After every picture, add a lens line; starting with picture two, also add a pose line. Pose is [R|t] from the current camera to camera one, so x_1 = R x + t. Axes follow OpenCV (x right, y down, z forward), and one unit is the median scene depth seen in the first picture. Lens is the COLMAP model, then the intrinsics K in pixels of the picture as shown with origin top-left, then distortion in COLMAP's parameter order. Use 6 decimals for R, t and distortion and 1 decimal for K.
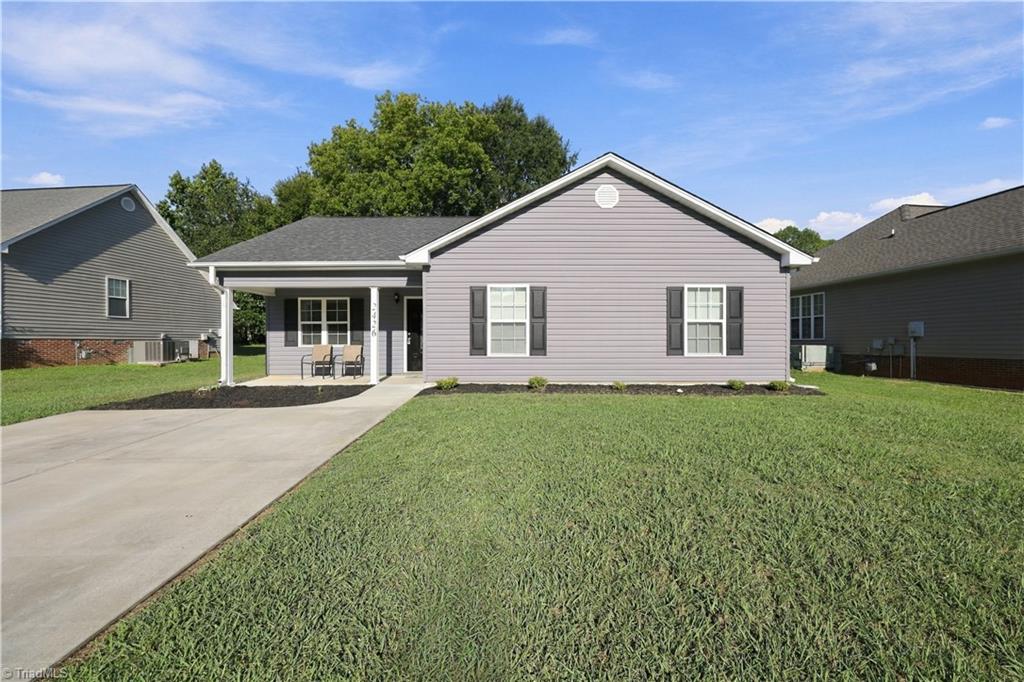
lens RADIAL K [[405.6, 0, 506.1], [0, 405.6, 344.2], [0, 0, 1]] dist [-0.000459, -0.000037]
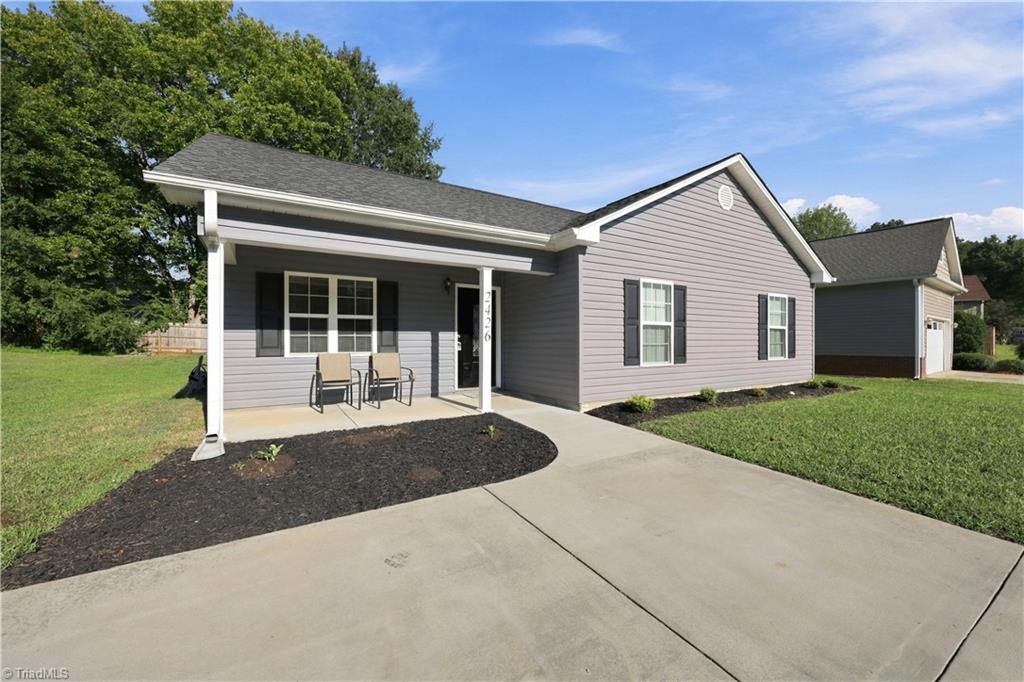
lens RADIAL K [[416.1, 0, 512.0], [0, 416.1, 341.0], [0, 0, 1]] dist [0.000425, 0.000133]
pose [[0.851217, 0.001116, 0.524812, -0.553400], [0.000283, 0.999997, -0.002586, -0.014622], [-0.524813, 0.002350, 0.851214, 0.329164]]
